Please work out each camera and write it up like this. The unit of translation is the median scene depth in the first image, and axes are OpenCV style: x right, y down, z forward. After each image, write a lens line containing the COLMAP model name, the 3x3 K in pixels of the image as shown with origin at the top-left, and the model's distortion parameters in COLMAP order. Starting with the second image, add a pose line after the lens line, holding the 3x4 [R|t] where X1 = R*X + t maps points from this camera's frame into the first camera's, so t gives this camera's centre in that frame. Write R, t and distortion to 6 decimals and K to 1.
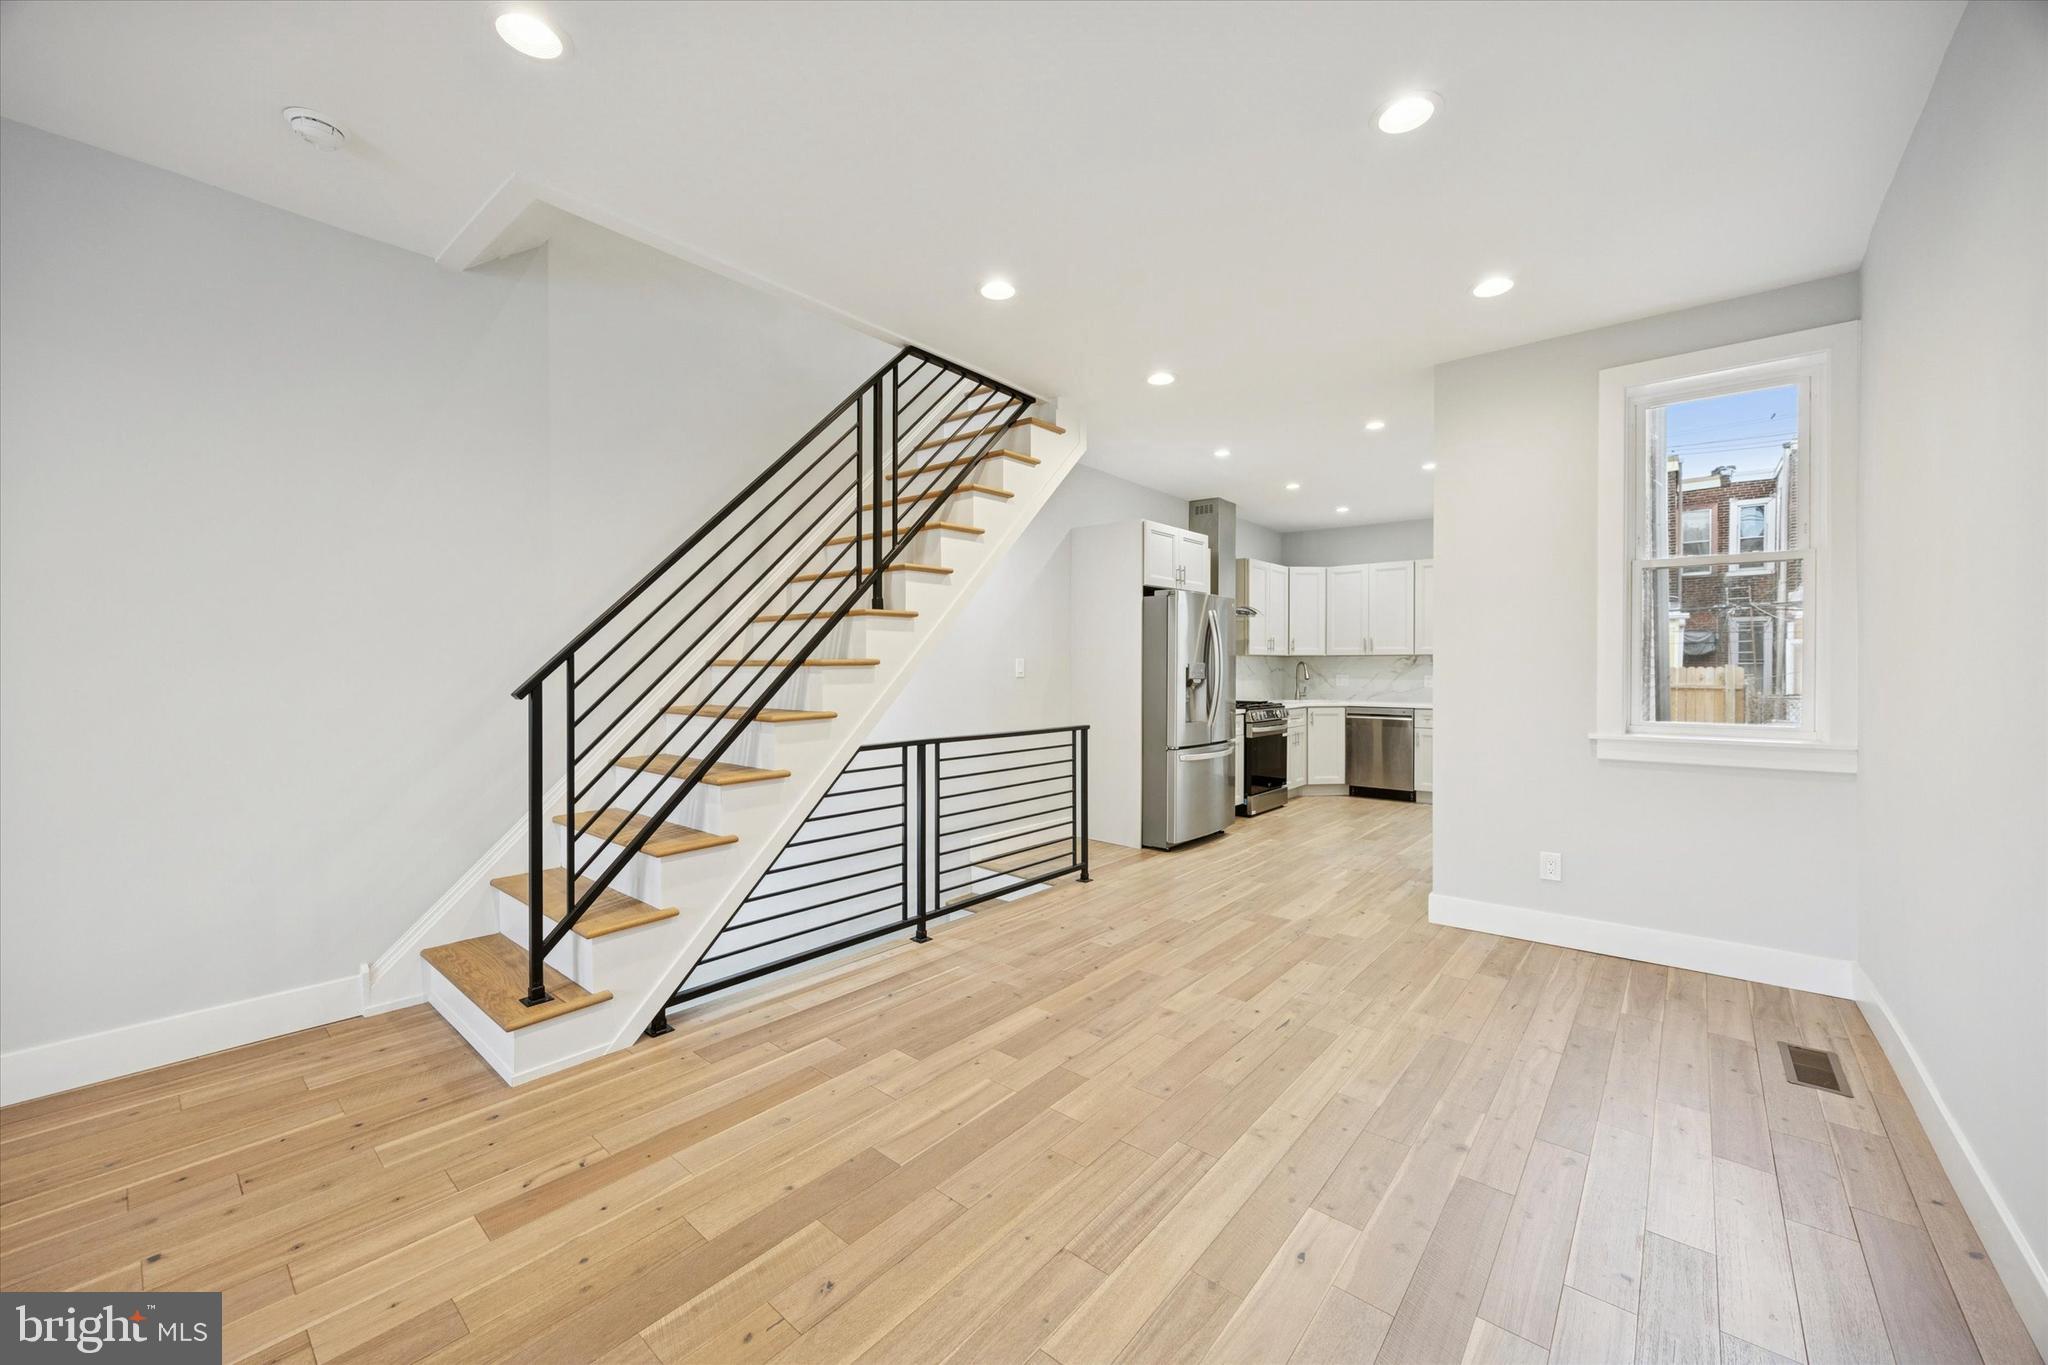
lens RADIAL K [[778.1, 0, 1019.9], [0, 778.1, 674.1], [0, 0, 1]] dist [-0.001274, -0.000190]
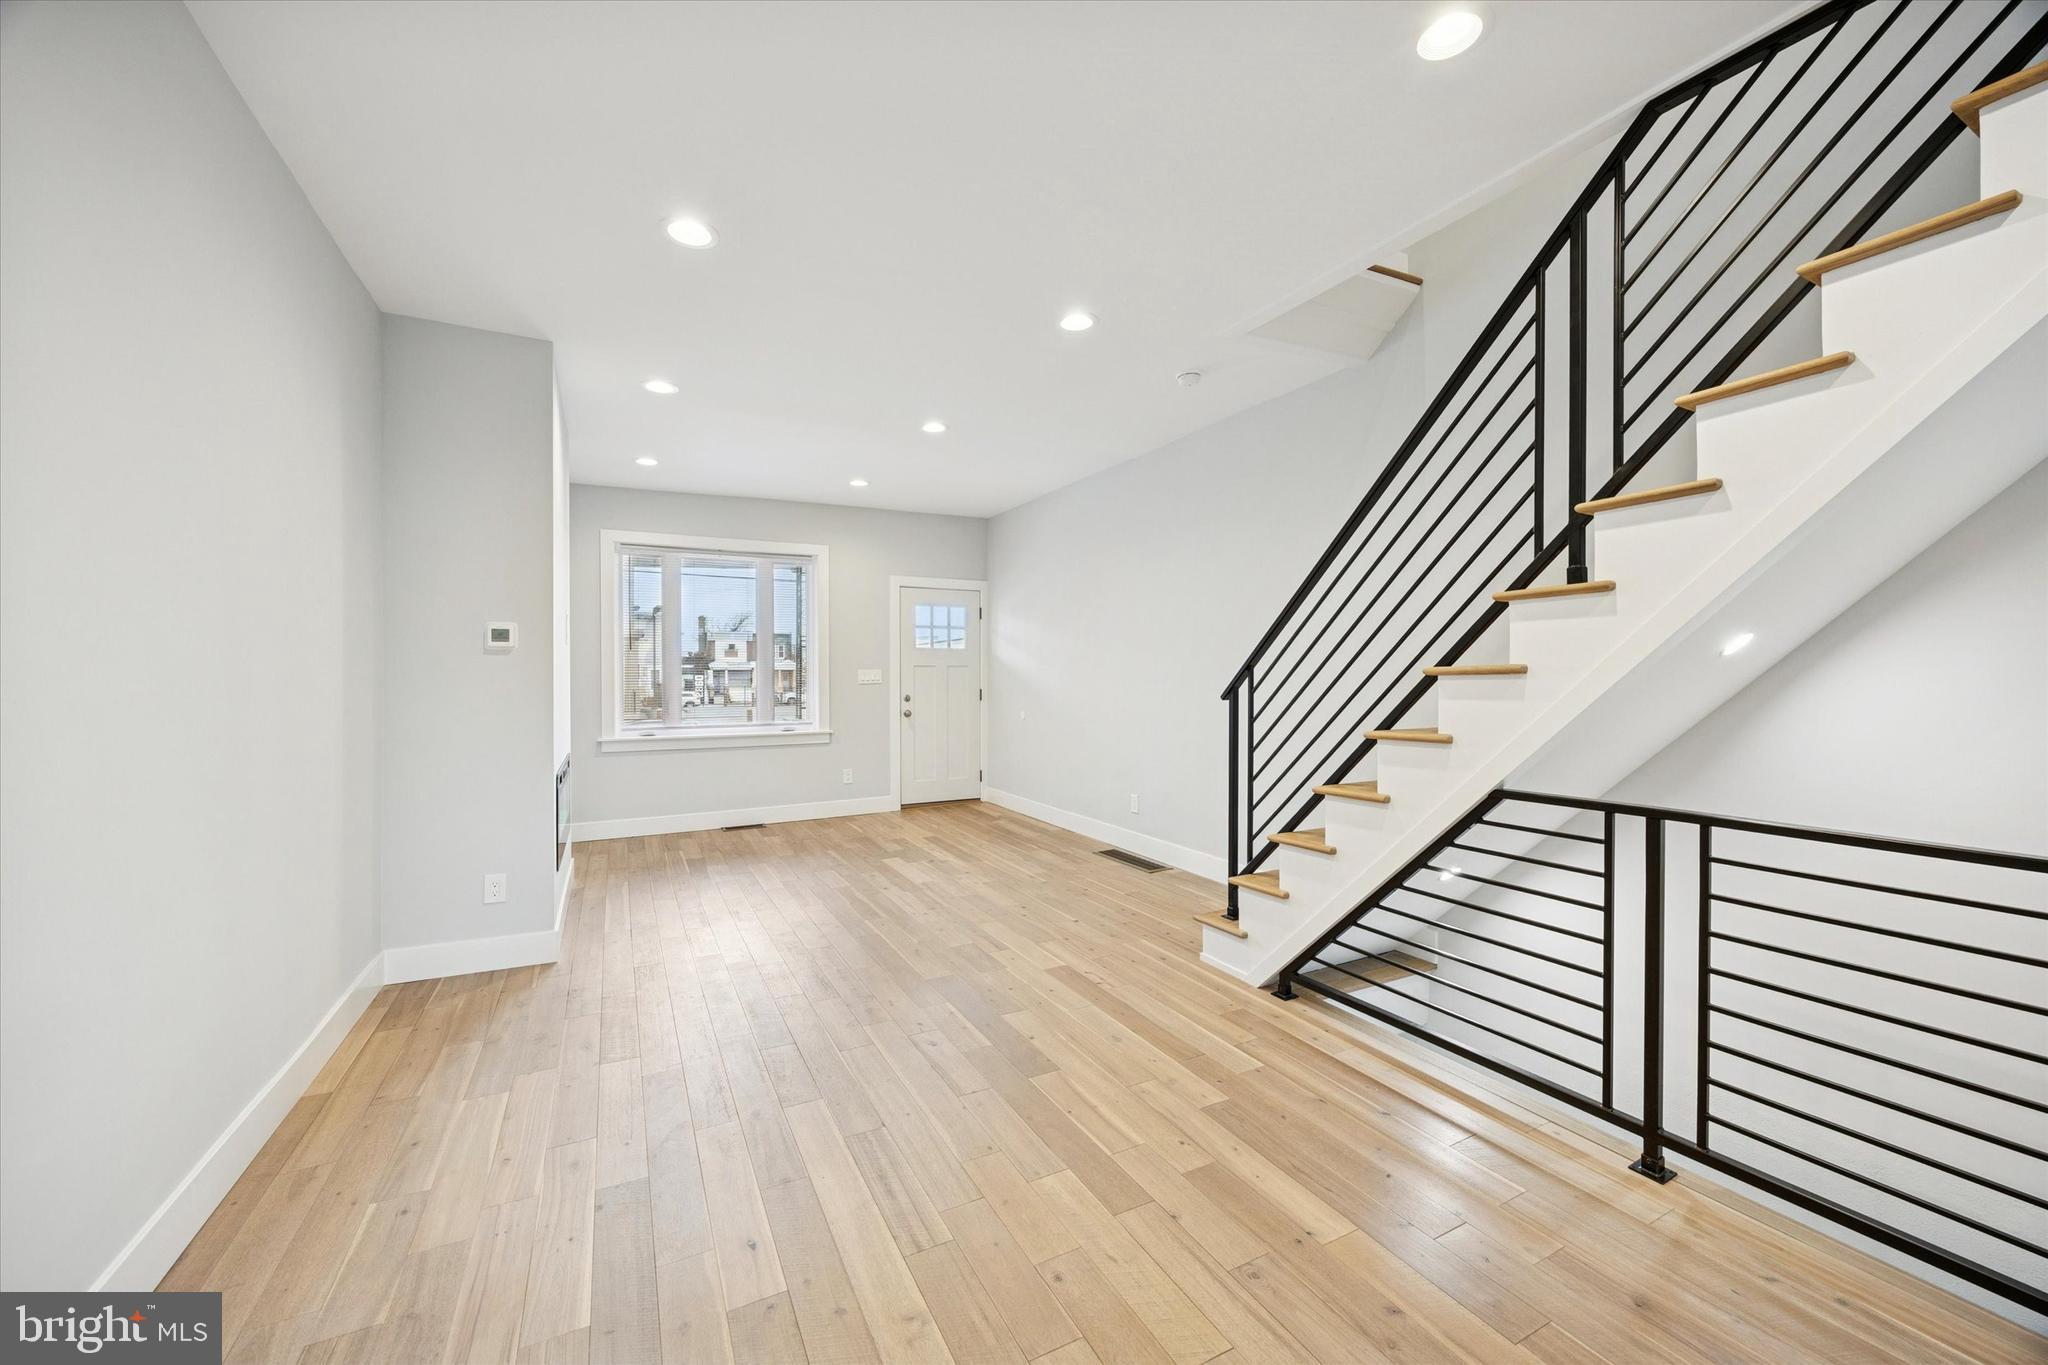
lens RADIAL K [[778.1, 0, 1020.5], [0, 778.1, 683.6], [0, 0, 1]] dist [-0.001274, -0.000190]
pose [[-0.369610, 0.007928, -0.929153, 0.554430], [-0.006064, 0.999922, 0.010944, -0.007089], [0.929167, 0.009680, -0.369533, 0.796750]]
